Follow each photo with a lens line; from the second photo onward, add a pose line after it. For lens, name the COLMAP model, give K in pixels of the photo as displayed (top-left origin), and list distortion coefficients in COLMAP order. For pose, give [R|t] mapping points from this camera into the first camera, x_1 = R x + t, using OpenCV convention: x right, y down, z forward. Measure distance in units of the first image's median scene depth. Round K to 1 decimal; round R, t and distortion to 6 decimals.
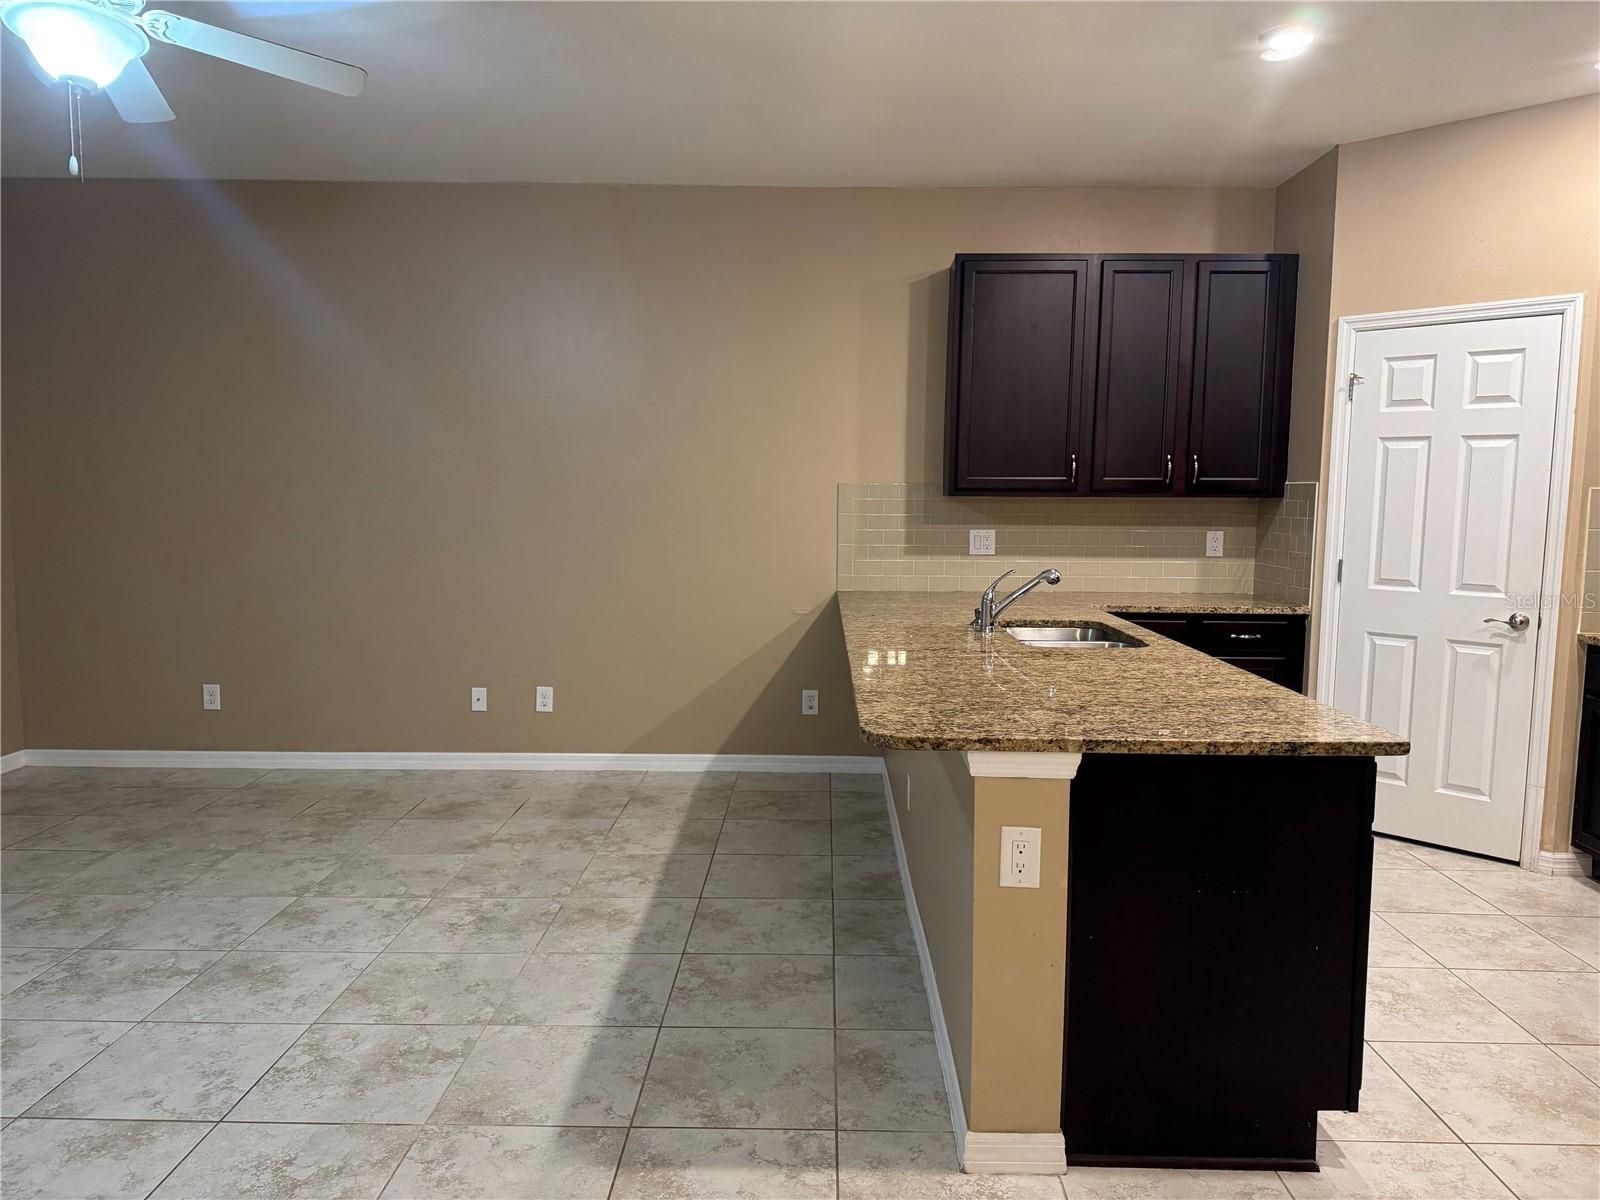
lens RADIAL K [[1125.0, 0, 804.7], [0, 1125.0, 608.2], [0, 0, 1]] dist [0.056555, -0.063878]
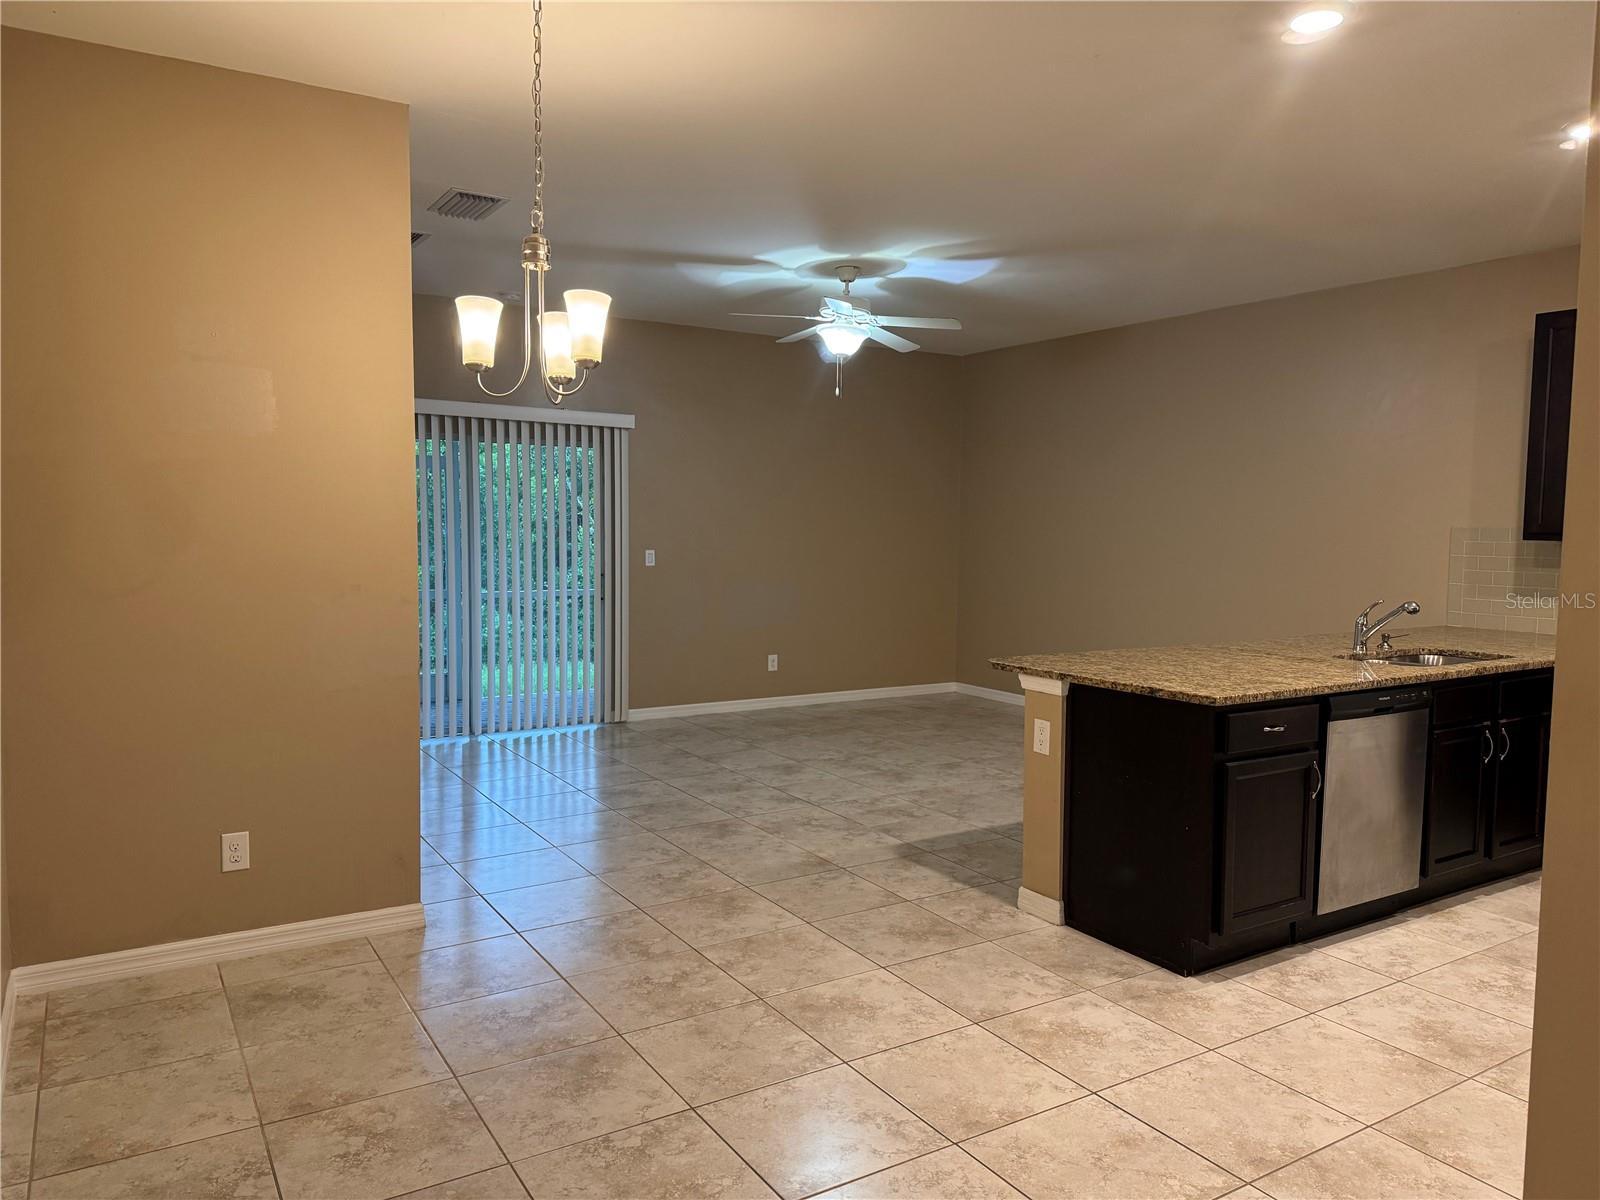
lens RADIAL K [[1125.0, 0, 796.7], [0, 1125.0, 597.0], [0, 0, 1]] dist [0.056555, -0.063878]
pose [[0.538890, 0.056292, -0.840493, 0.859999], [-0.095132, 0.995448, 0.005676, 0.014879], [0.836987, 0.076899, 0.541793, -0.188865]]
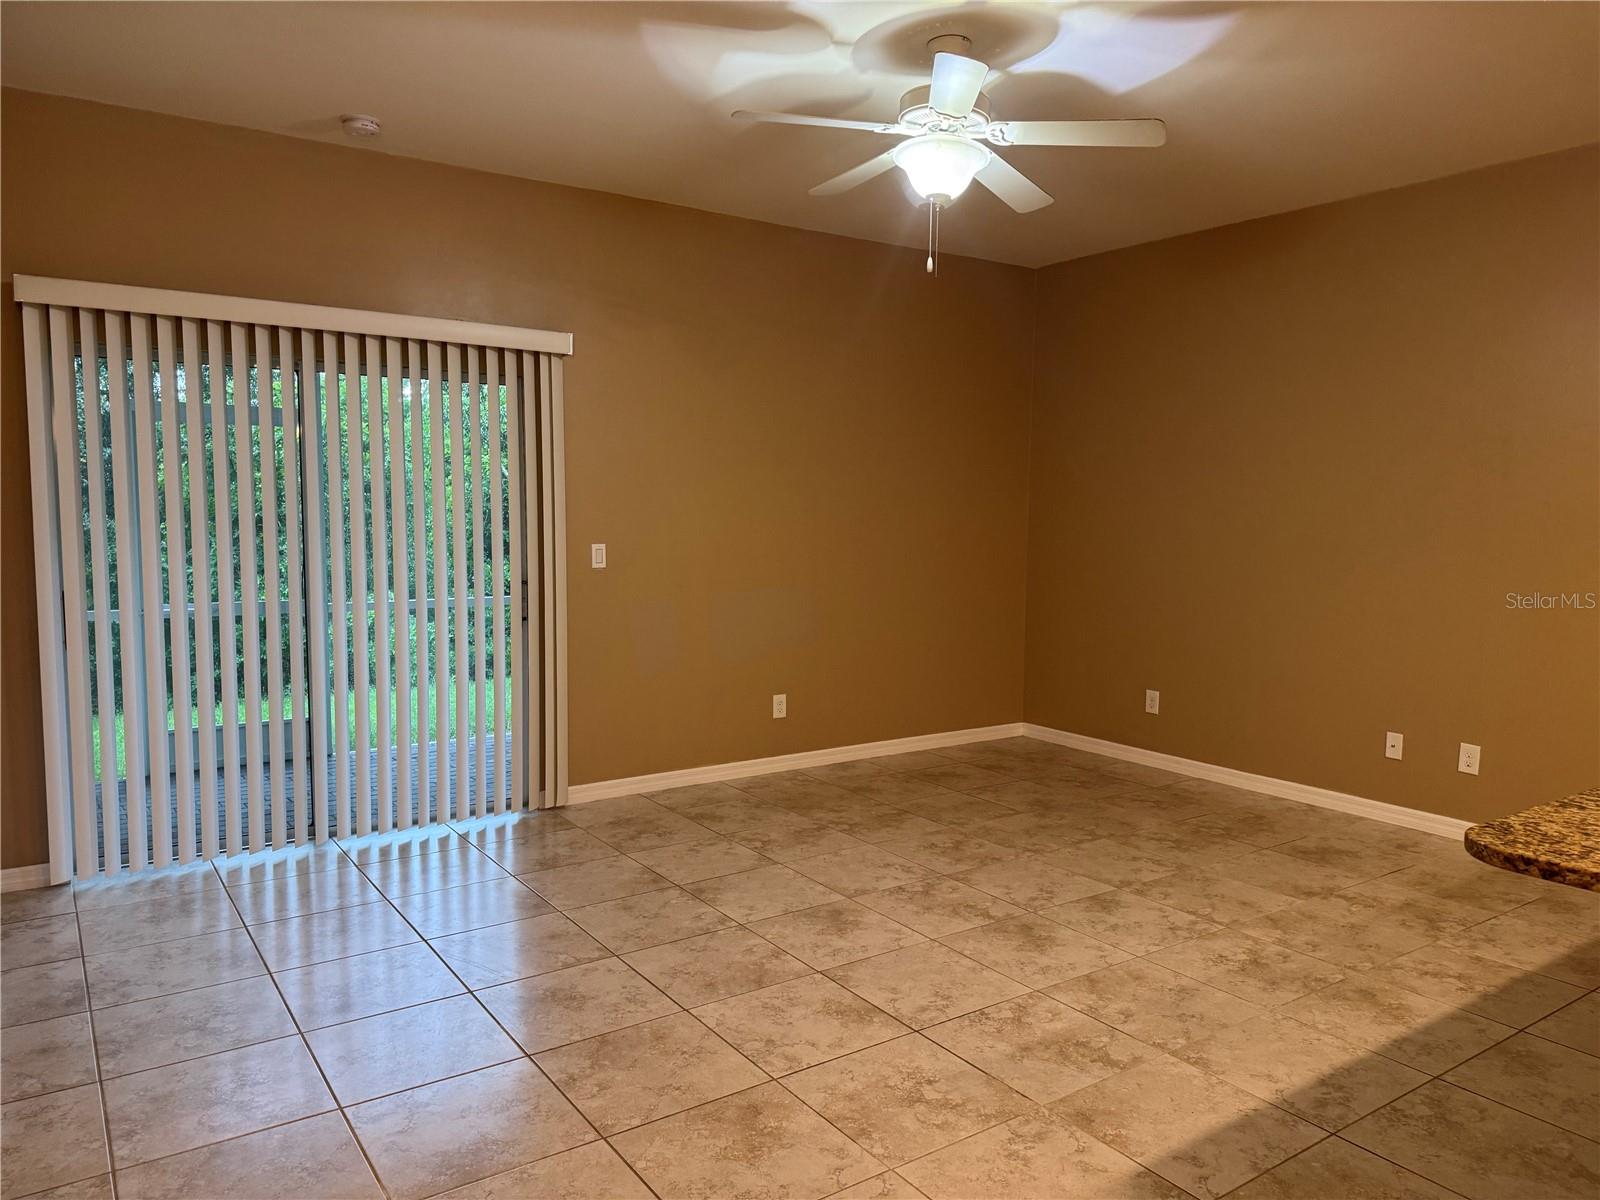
lens RADIAL K [[1125.0, 0, 815.3], [0, 1125.0, 608.9], [0, 0, 1]] dist [0.056555, -0.063878]
pose [[0.588024, 0.072910, -0.805551, 0.233451], [-0.091536, 0.995529, 0.023286, -0.010985], [0.803647, 0.060044, 0.592069, 0.106418]]
